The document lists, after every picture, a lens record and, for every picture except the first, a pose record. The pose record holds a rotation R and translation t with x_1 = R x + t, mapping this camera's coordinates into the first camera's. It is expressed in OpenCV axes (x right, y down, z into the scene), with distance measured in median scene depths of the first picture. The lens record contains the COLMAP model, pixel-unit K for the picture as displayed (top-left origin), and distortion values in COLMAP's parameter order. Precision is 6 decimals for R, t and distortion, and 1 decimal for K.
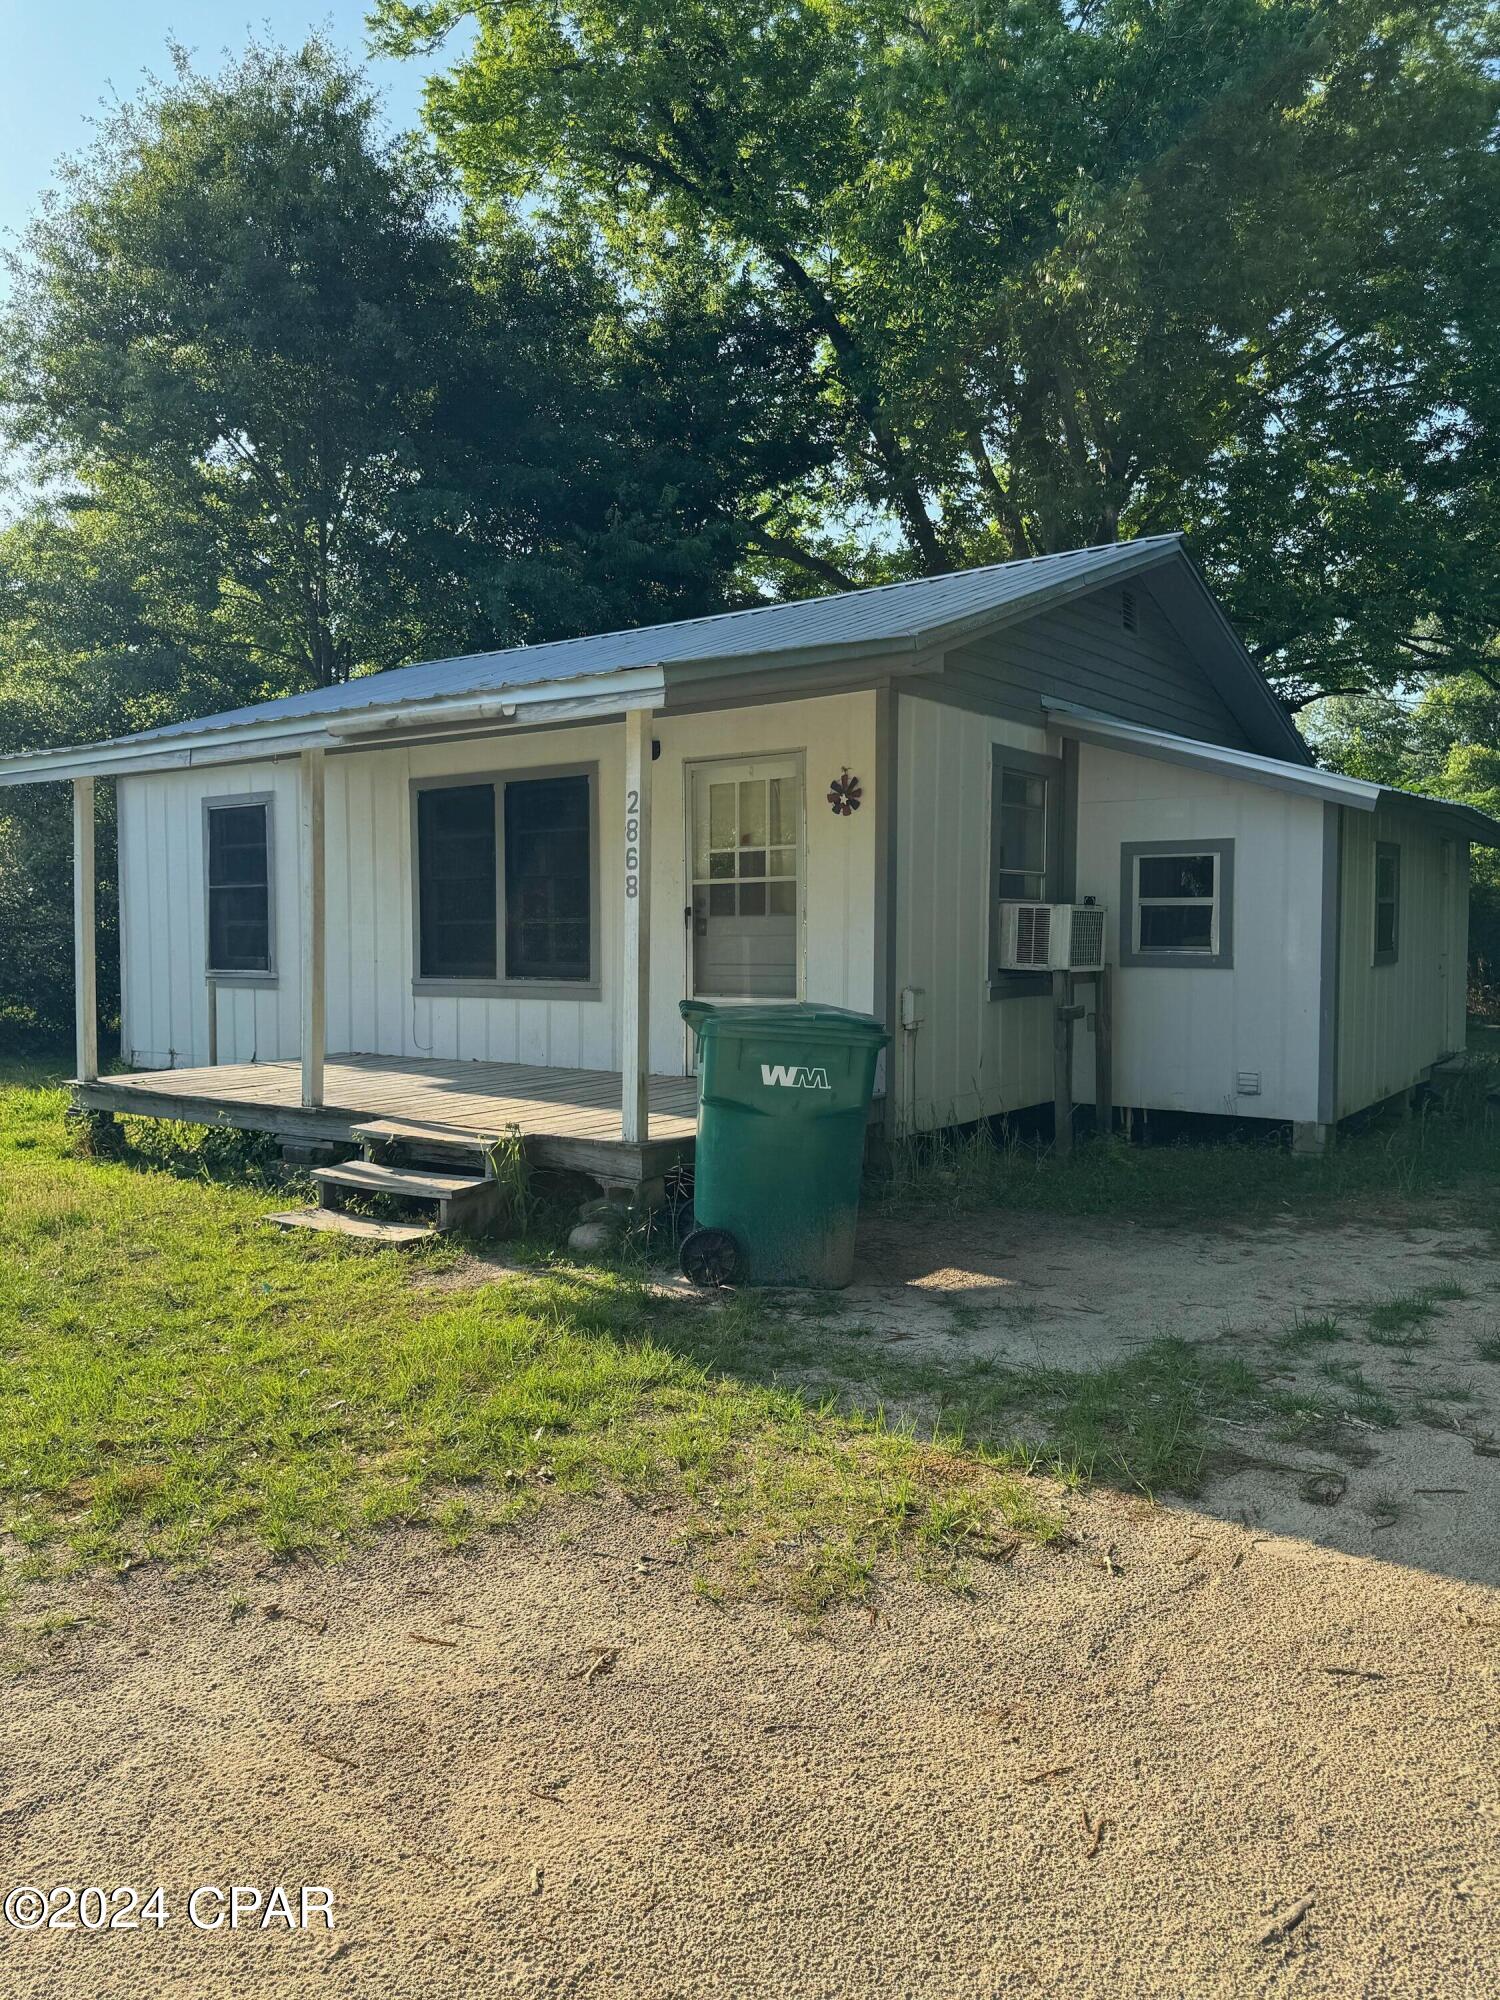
lens RADIAL K [[1403.6, 0, 750.0], [0, 1403.6, 1000.0], [0, 0, 1]] dist [0.080188, -0.075200]
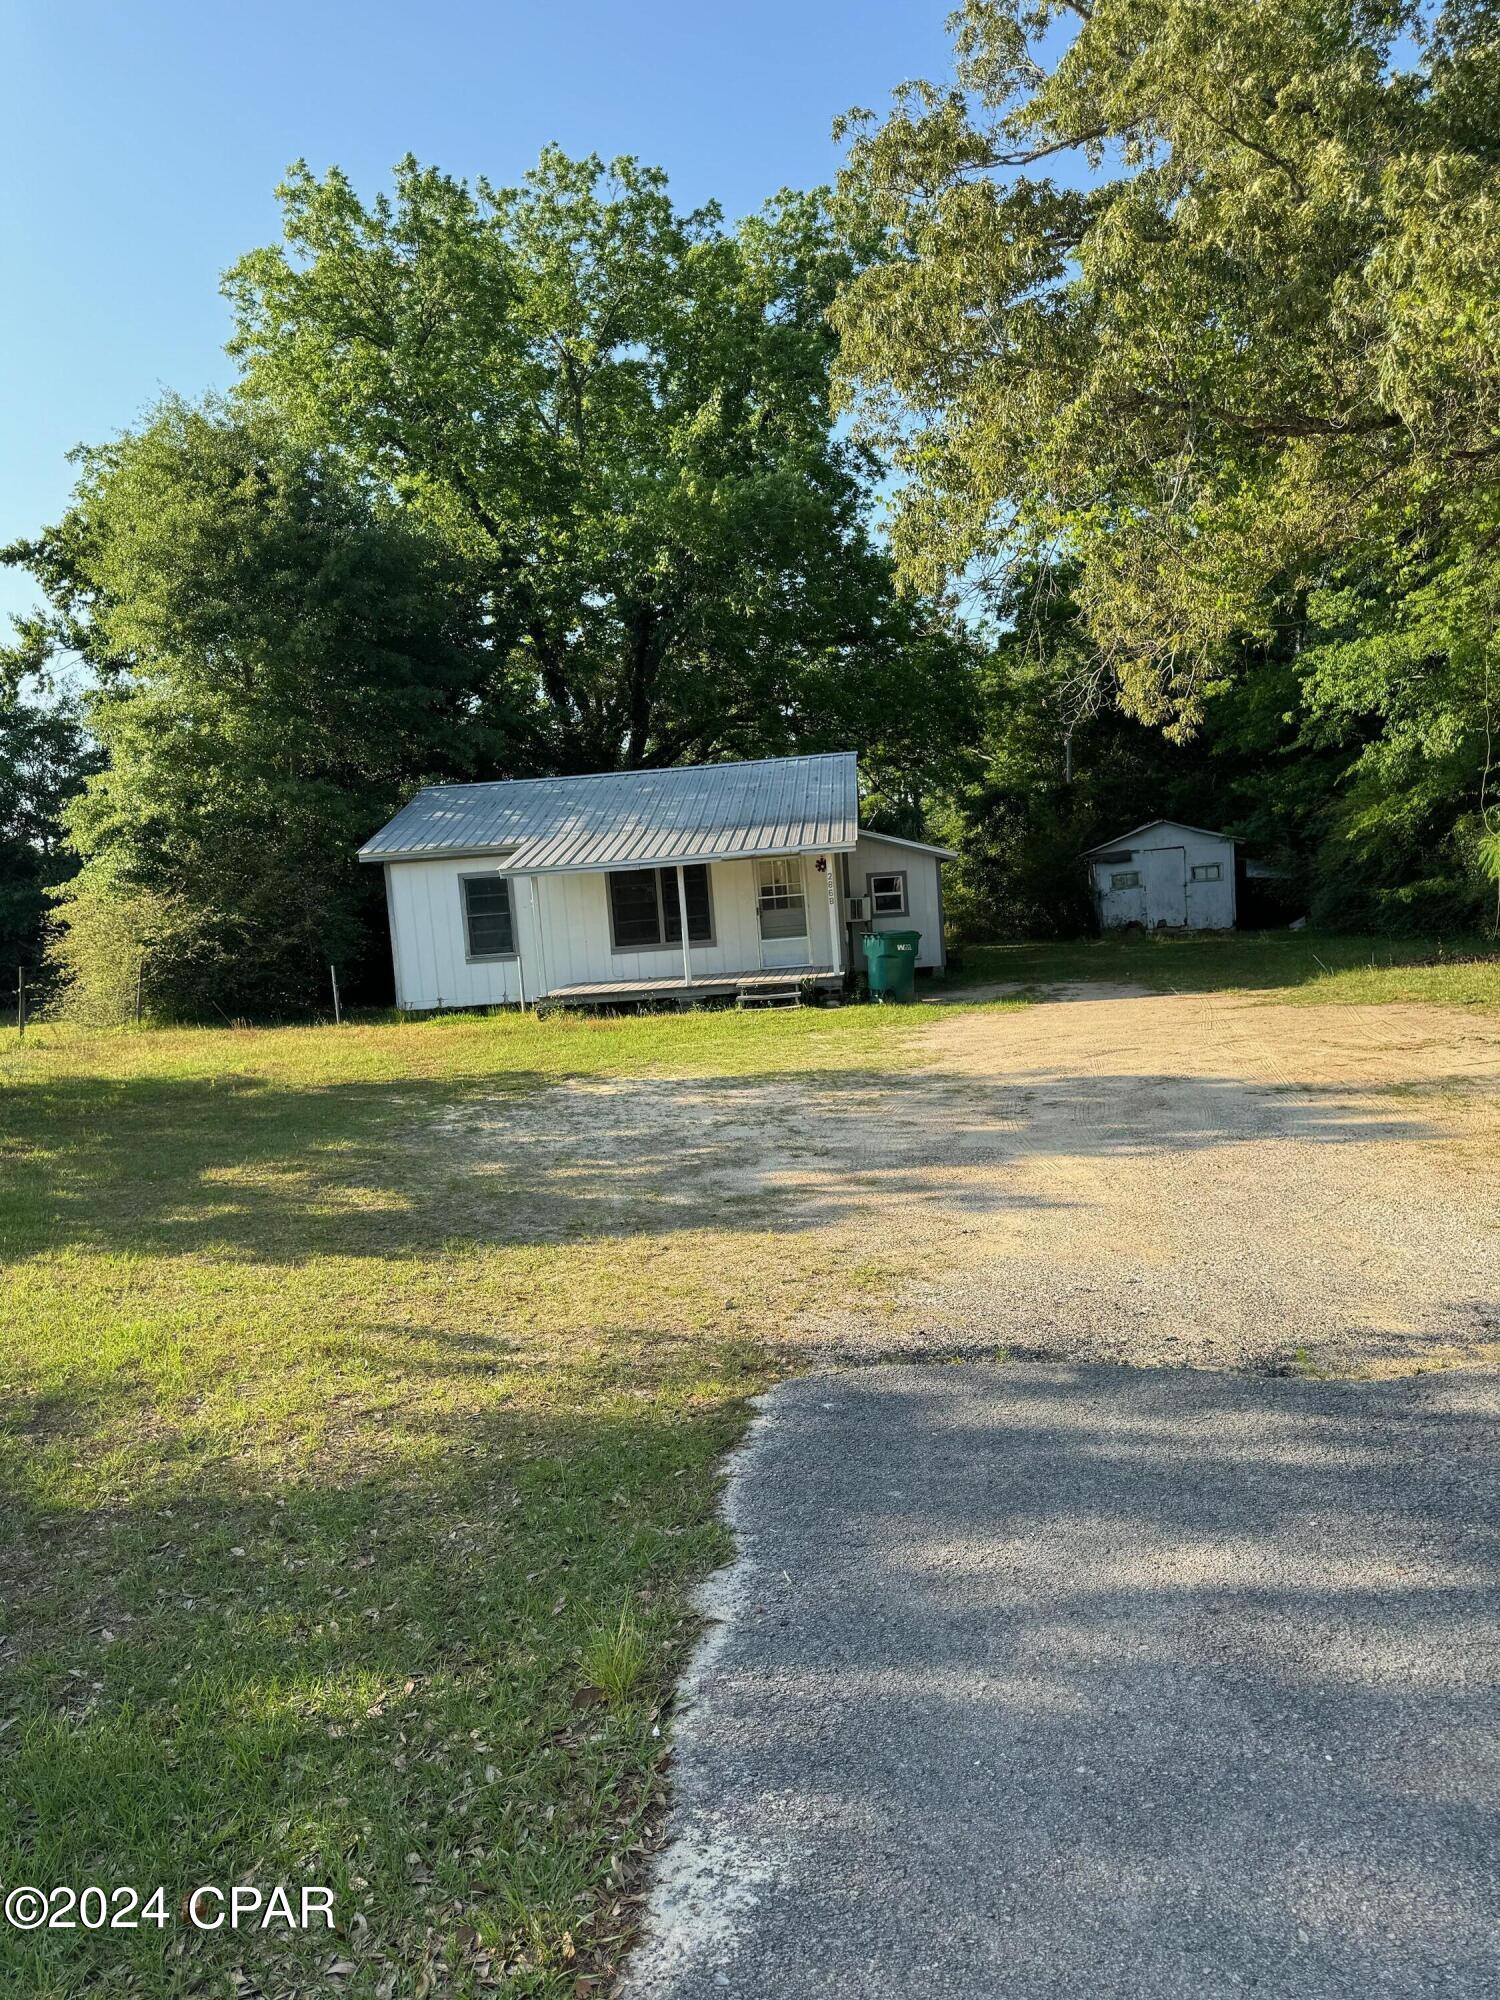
lens RADIAL K [[1403.6, 0, 750.0], [0, 1403.6, 1000.0], [0, 0, 1]] dist [0.080188, -0.075200]
pose [[0.854496, -0.102876, 0.509168, -1.381556], [0.096153, 0.994579, 0.039585, 0.002167], [-0.510481, 0.015132, 0.859756, -1.246879]]
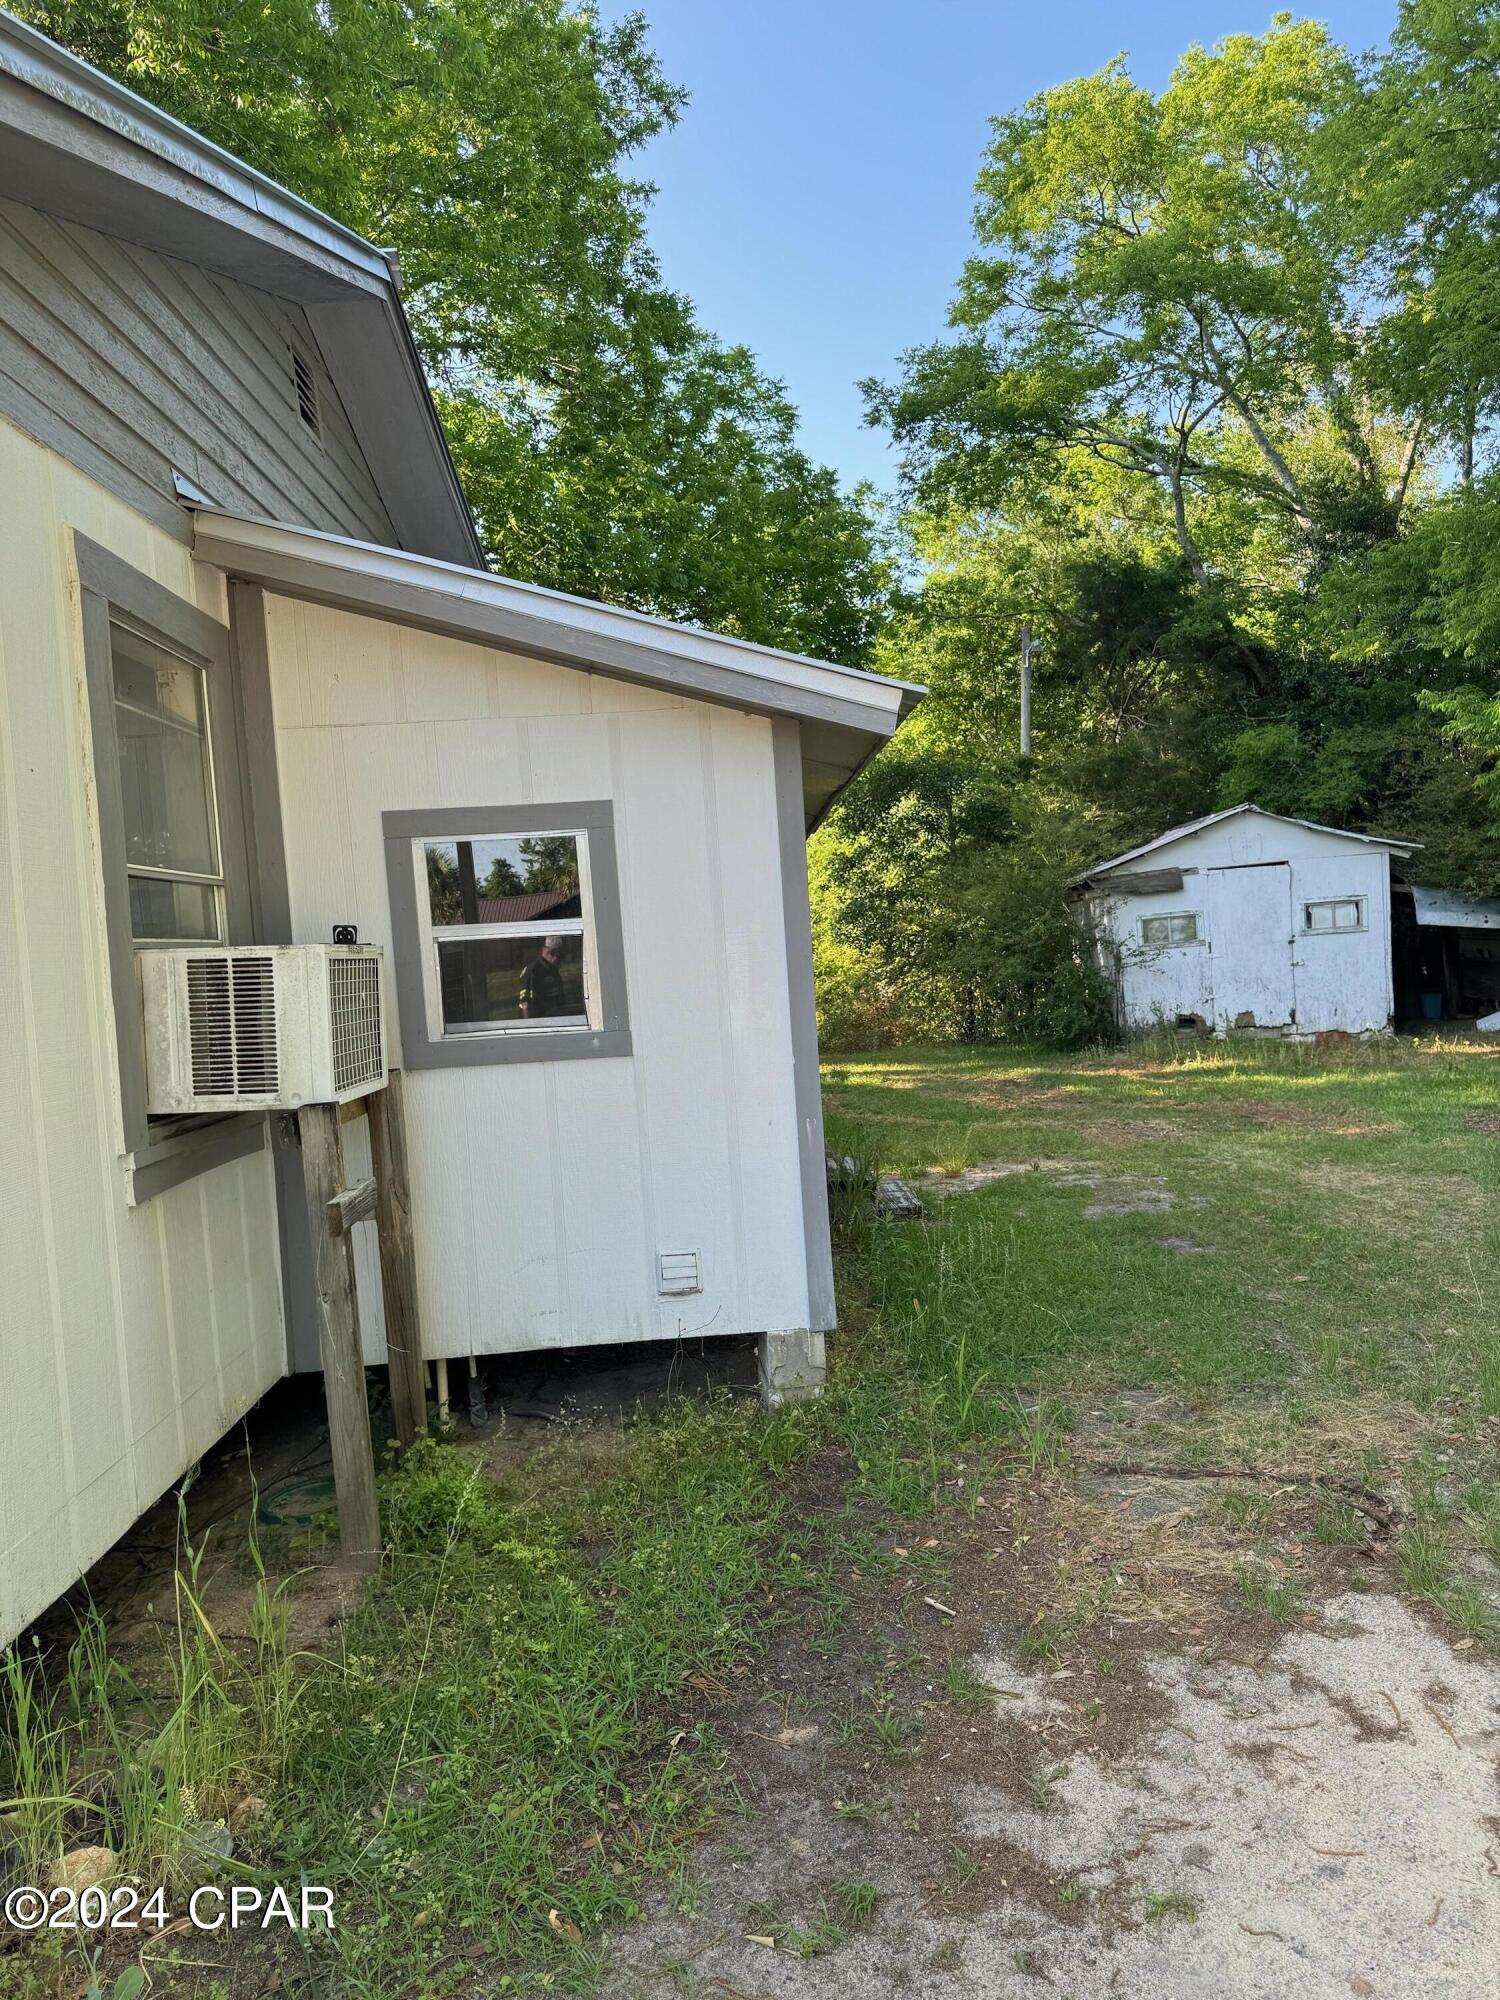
lens RADIAL K [[1403.6, 0, 750.0], [0, 1403.6, 1000.0], [0, 0, 1]] dist [0.080188, -0.075200]
pose [[0.796095, -0.076678, 0.600295, 0.073952], [0.095477, 0.995432, 0.000531, -0.038250], [-0.597593, 0.056891, 0.799779, 0.574303]]
